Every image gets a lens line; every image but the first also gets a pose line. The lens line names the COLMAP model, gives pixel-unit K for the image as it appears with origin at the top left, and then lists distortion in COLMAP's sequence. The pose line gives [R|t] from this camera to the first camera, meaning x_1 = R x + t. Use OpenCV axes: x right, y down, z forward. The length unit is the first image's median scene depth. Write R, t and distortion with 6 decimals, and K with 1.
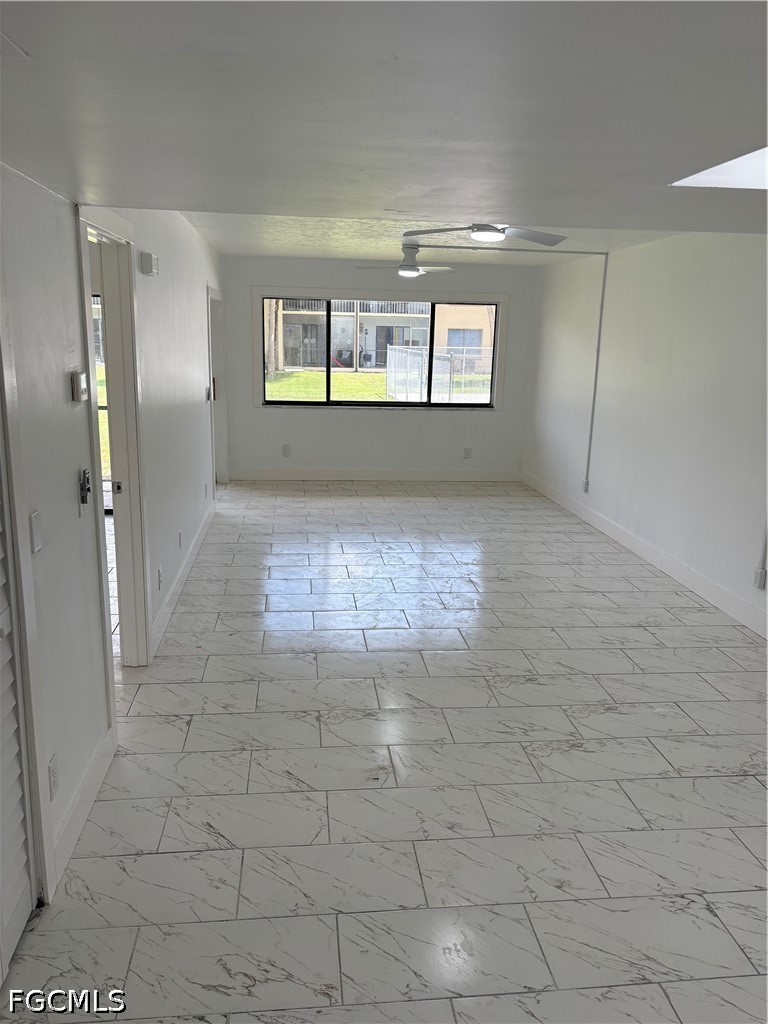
lens RADIAL K [[766.9, 0, 377.1], [0, 766.9, 516.0], [0, 0, 1]] dist [0.065046, -0.069004]
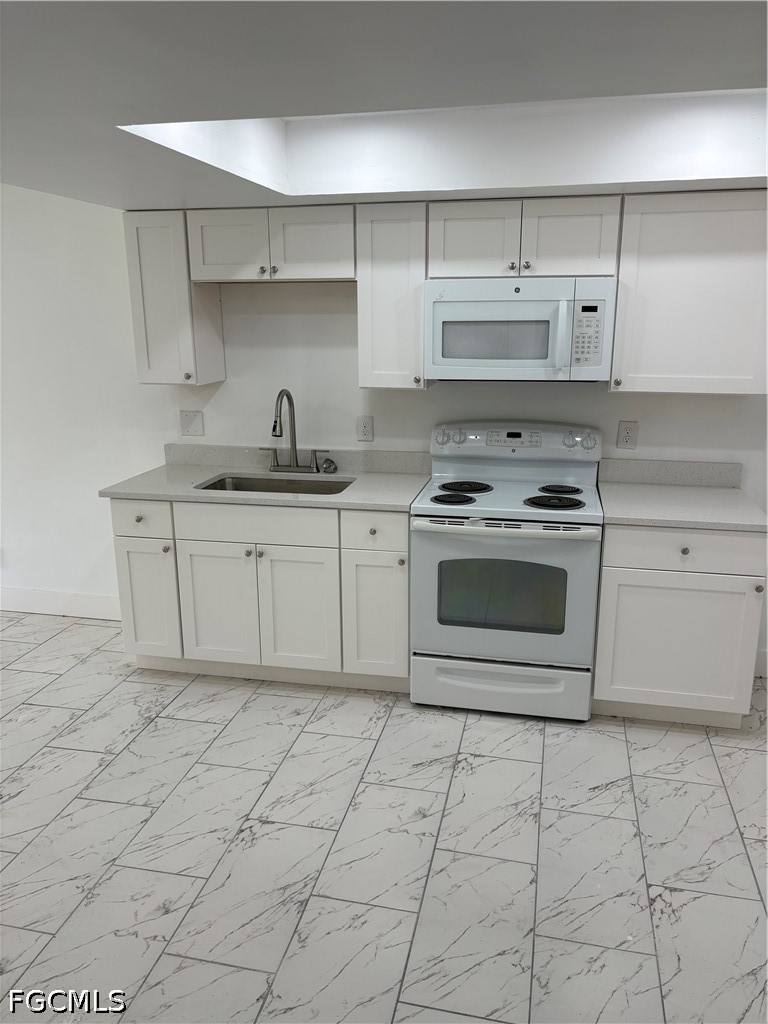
lens RADIAL K [[782.2, 0, 384.0], [0, 782.2, 512.0], [0, 0, 1]] dist [0.024968, -0.006311]
pose [[0.325024, -0.267584, 0.907060, -0.150234], [0.234837, 0.951931, 0.196672, -0.032489], [-0.916084, 0.149088, 0.372239, 0.139099]]
